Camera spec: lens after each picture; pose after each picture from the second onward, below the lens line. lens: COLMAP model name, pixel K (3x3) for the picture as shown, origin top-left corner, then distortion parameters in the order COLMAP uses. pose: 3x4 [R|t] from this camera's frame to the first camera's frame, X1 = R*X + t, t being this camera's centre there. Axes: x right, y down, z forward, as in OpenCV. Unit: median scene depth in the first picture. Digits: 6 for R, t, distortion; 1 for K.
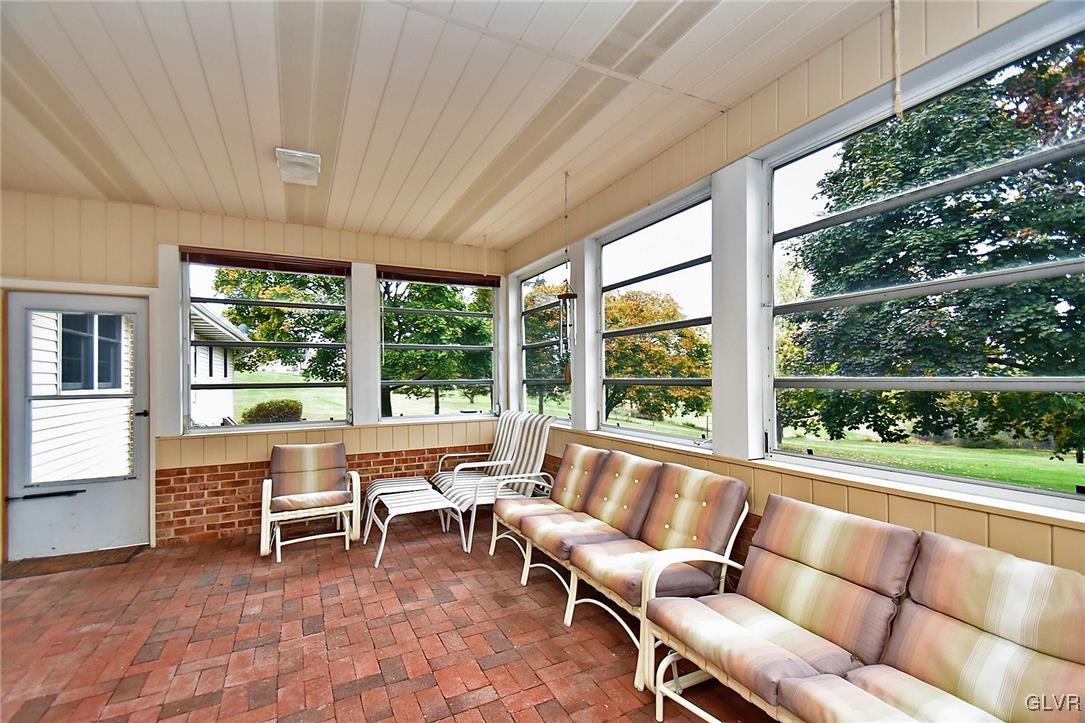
lens RADIAL K [[480.6, 0, 547.0], [0, 480.6, 373.1], [0, 0, 1]] dist [0.015305, -0.001141]
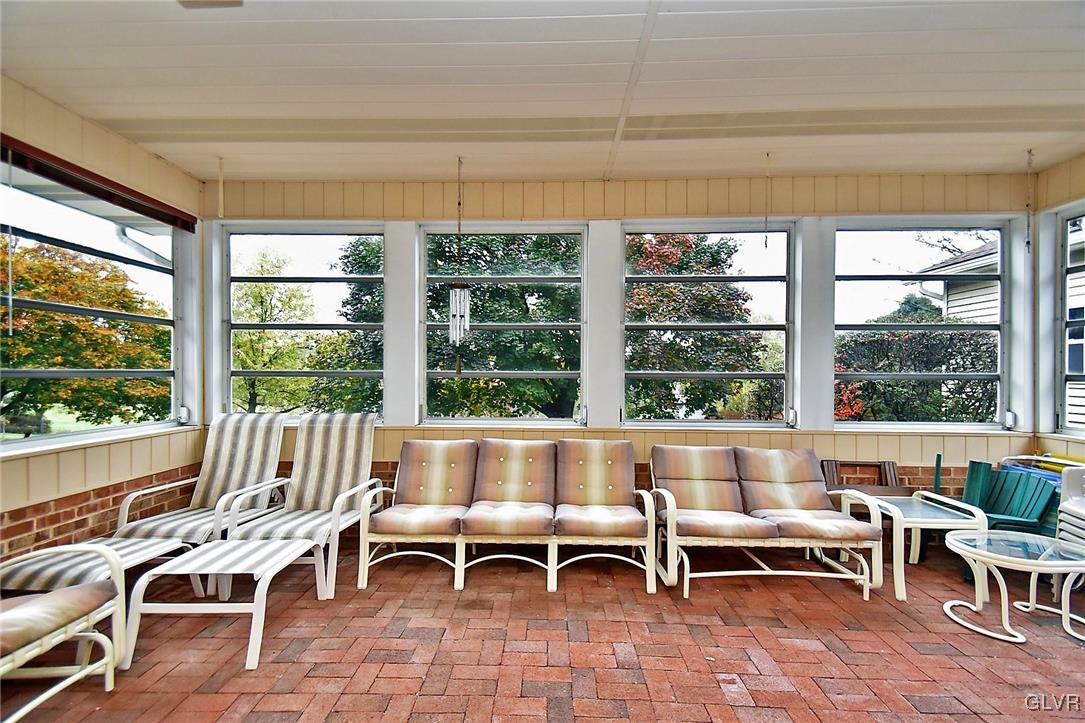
lens RADIAL K [[480.6, 0, 537.1], [0, 480.6, 375.5], [0, 0, 1]] dist [0.015305, -0.001141]
pose [[0.481982, 0.008504, 0.876140, -0.854119], [-0.018434, 0.999830, 0.000436, 0.021357], [-0.875987, -0.016361, 0.482057, 0.449956]]
